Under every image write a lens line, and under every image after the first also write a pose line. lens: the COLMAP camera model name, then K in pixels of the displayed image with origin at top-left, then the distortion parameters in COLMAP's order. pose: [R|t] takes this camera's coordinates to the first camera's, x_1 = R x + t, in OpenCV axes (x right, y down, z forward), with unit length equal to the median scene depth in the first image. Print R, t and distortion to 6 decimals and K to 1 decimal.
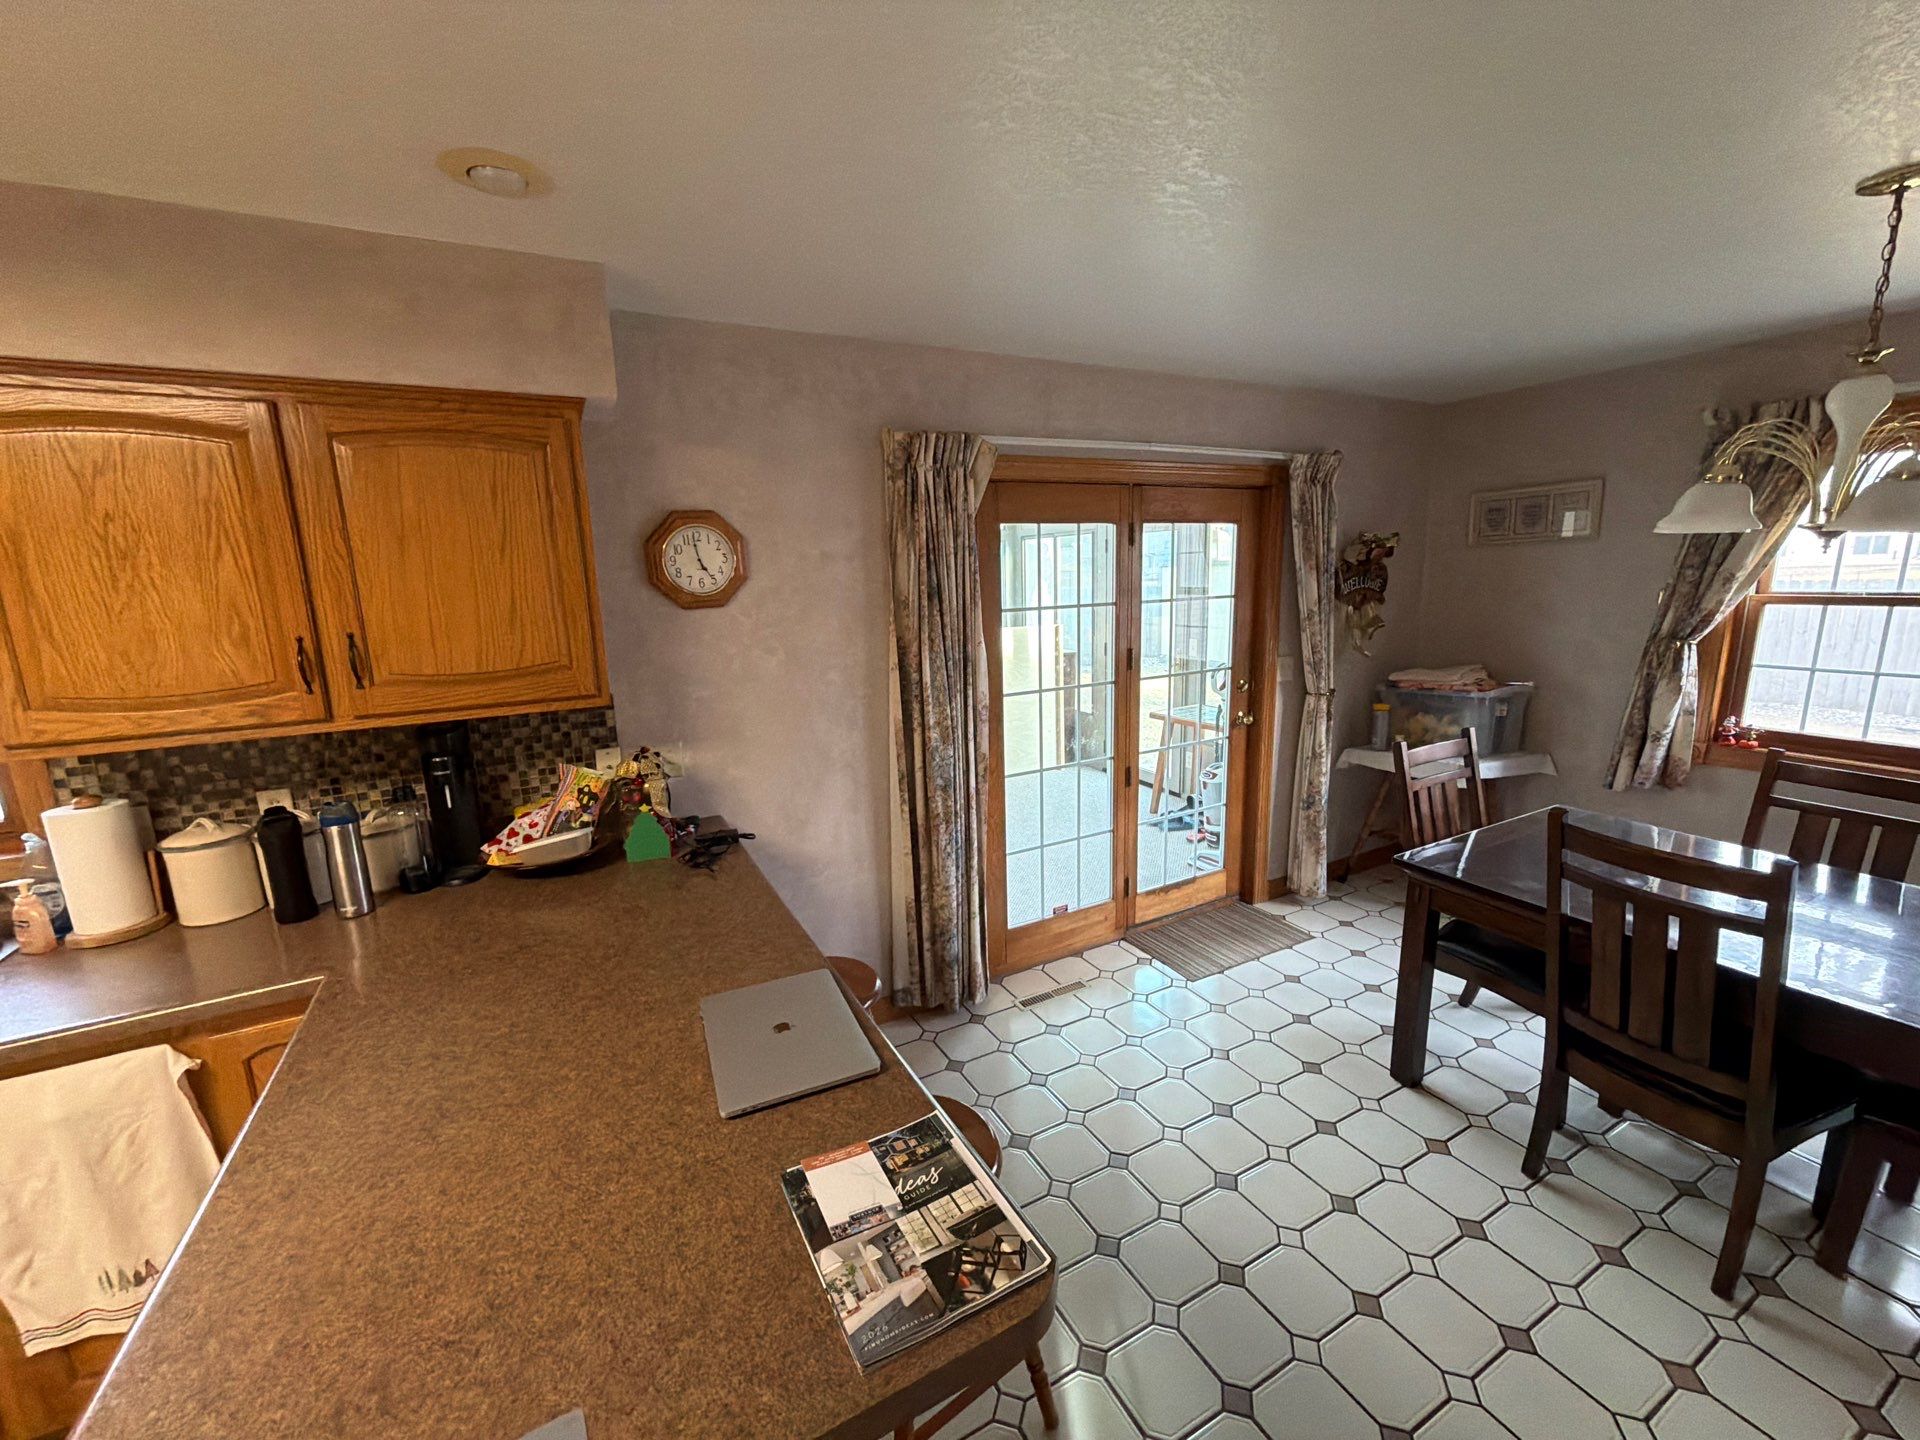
lens RADIAL K [[764.6, 0, 955.5], [0, 764.6, 720.8], [0, 0, 1]] dist [0.001728, -0.000447]
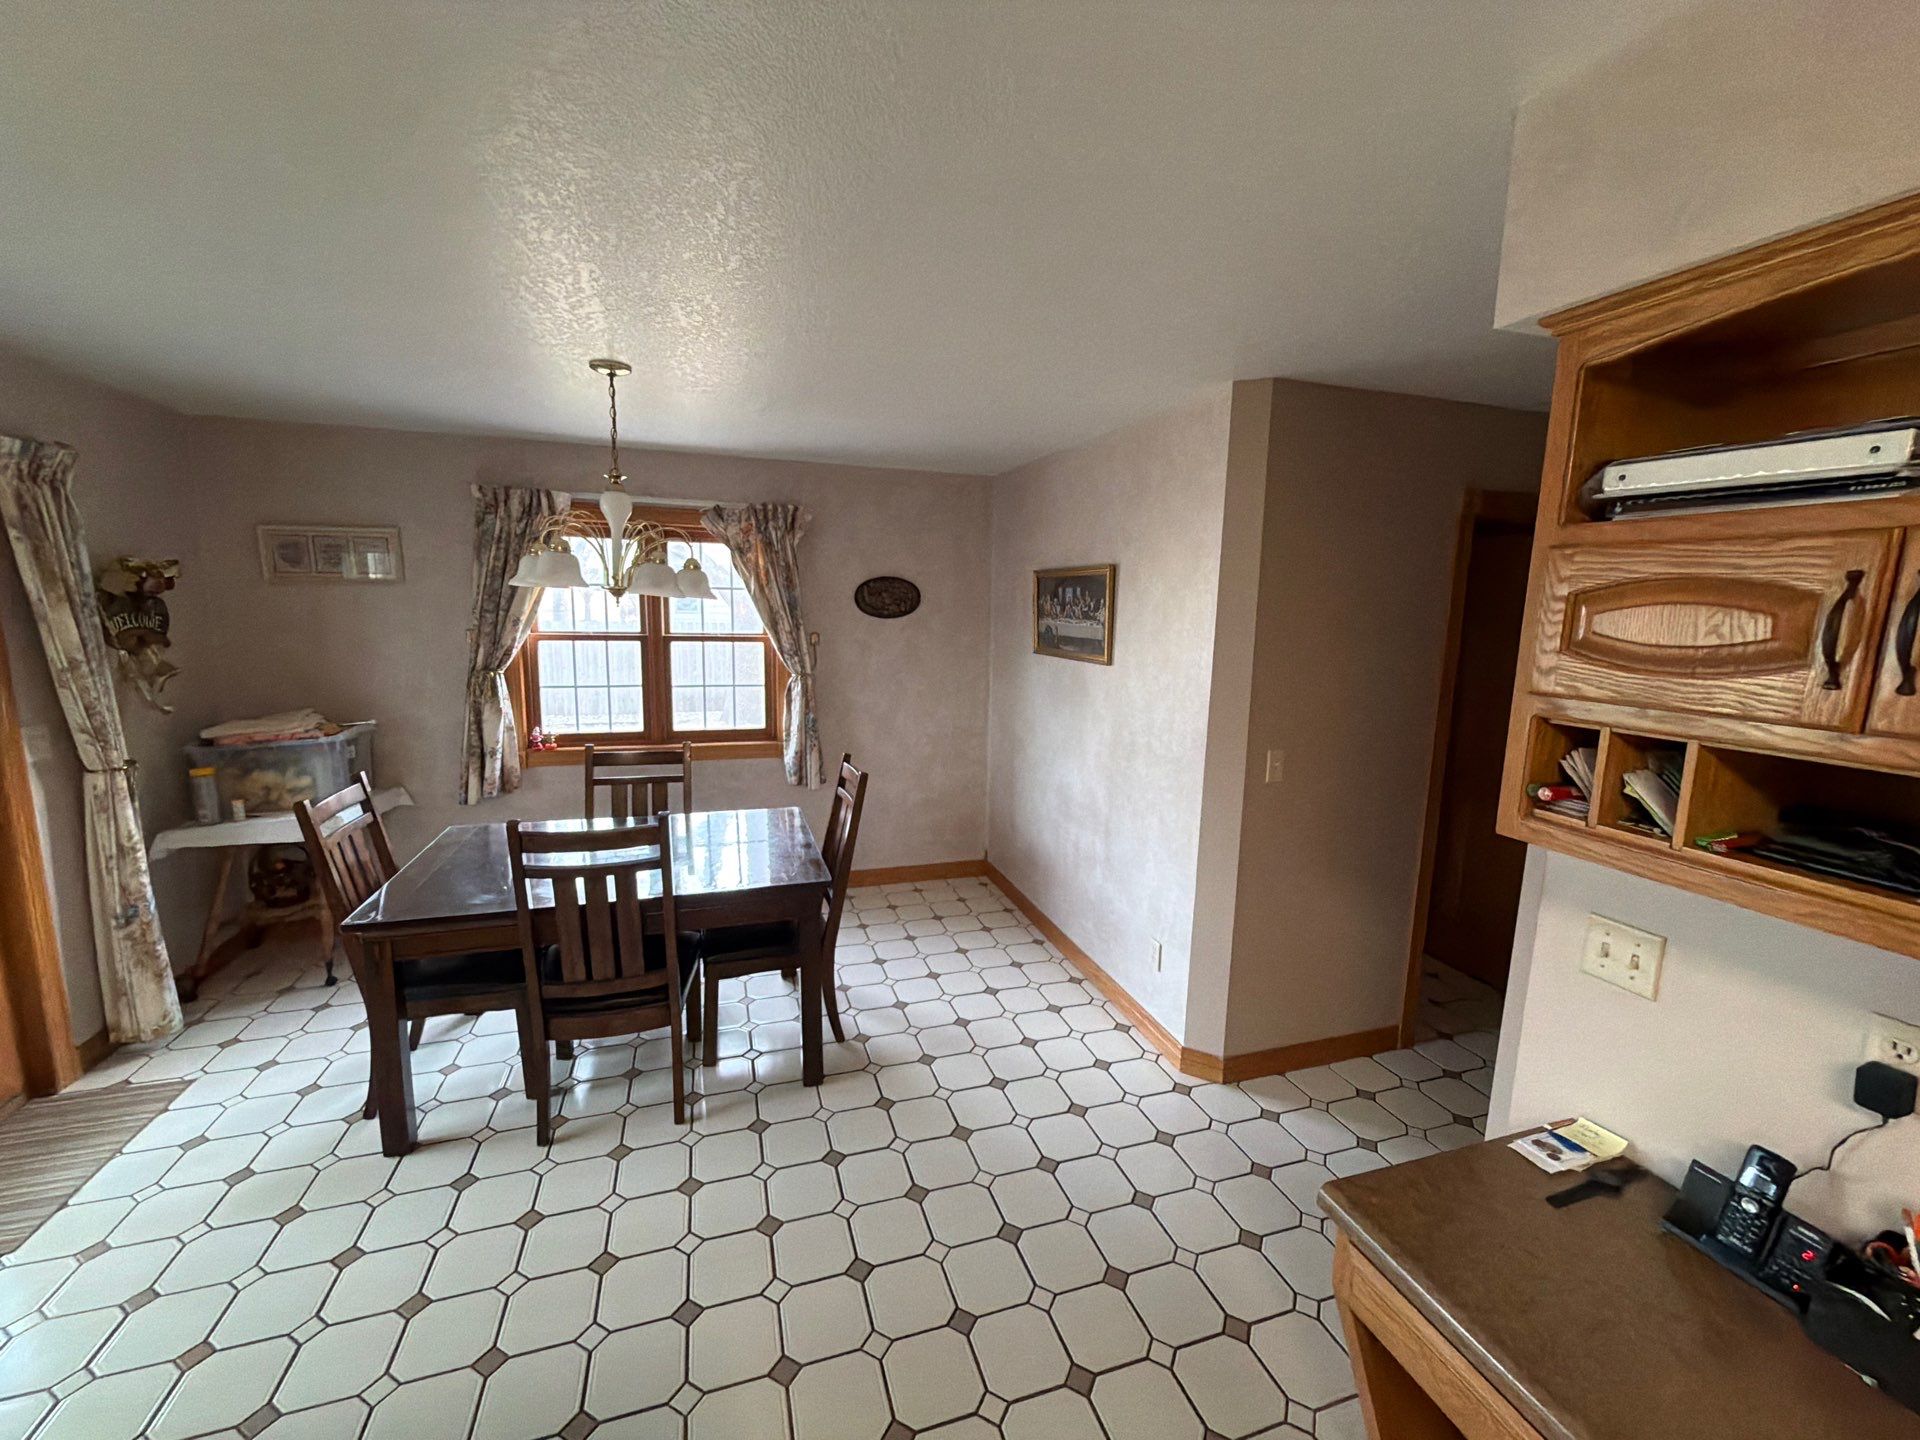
lens RADIAL K [[764.6, 0, 957.3], [0, 764.6, 723.0], [0, 0, 1]] dist [0.001728, -0.000447]
pose [[0.169643, -0.119796, 0.978197, -0.132843], [0.163371, 0.982269, 0.091962, -0.017015], [-0.971870, 0.144209, 0.186207, 0.076364]]
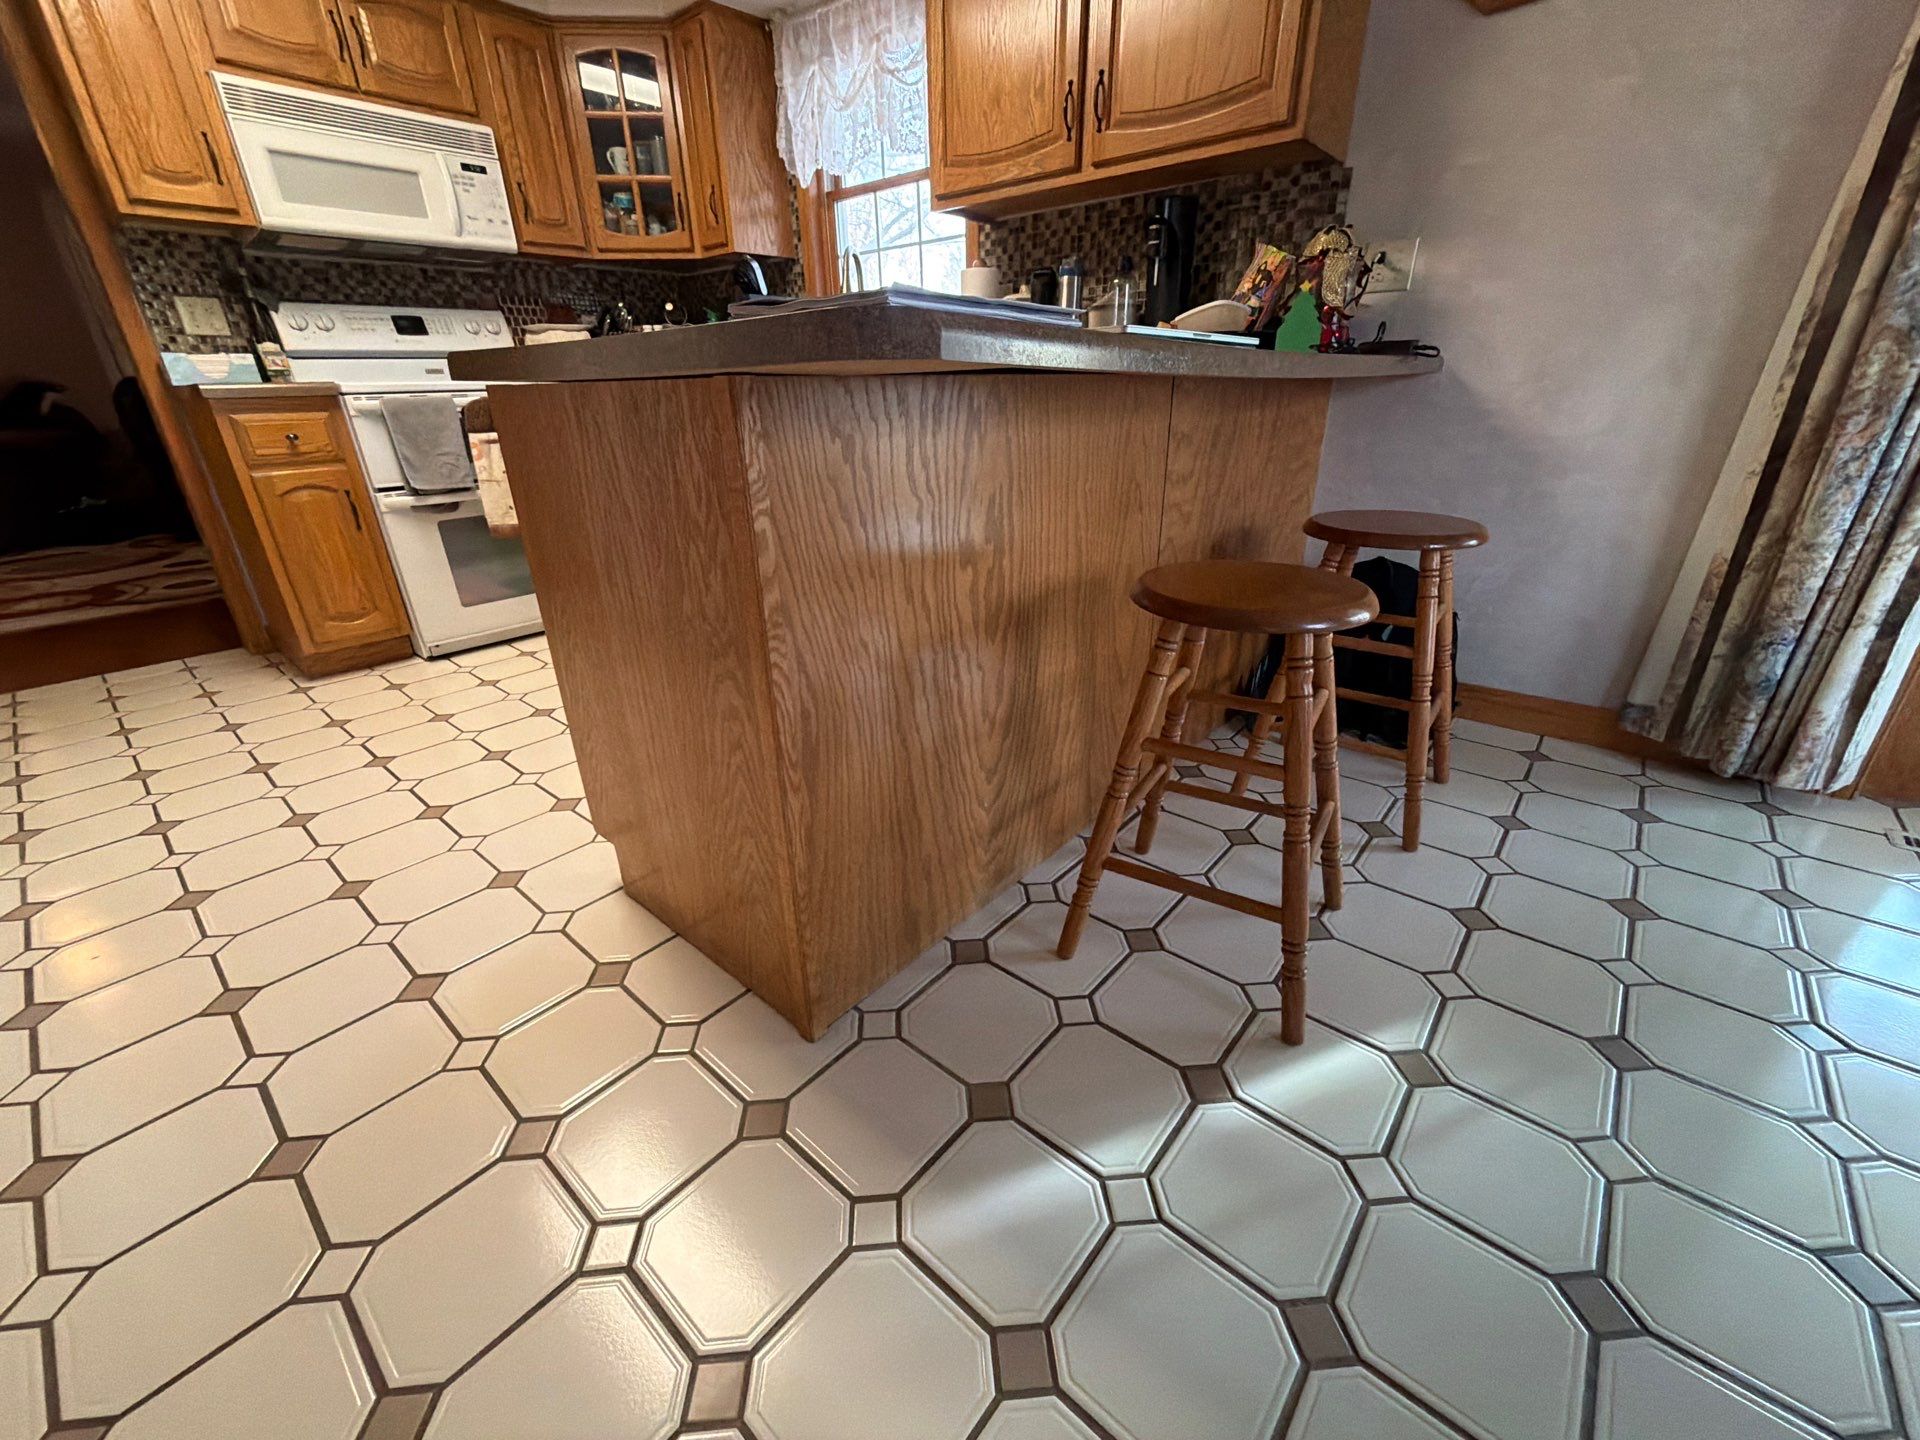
lens RADIAL K [[764.6, 0, 960.2], [0, 764.6, 722.5], [0, 0, 1]] dist [0.001728, -0.000447]
pose [[0.367093, 0.393776, -0.842724, 0.267549], [-0.175361, 0.919027, 0.353042, 0.241612], [0.913505, 0.018182, 0.406421, 0.227941]]
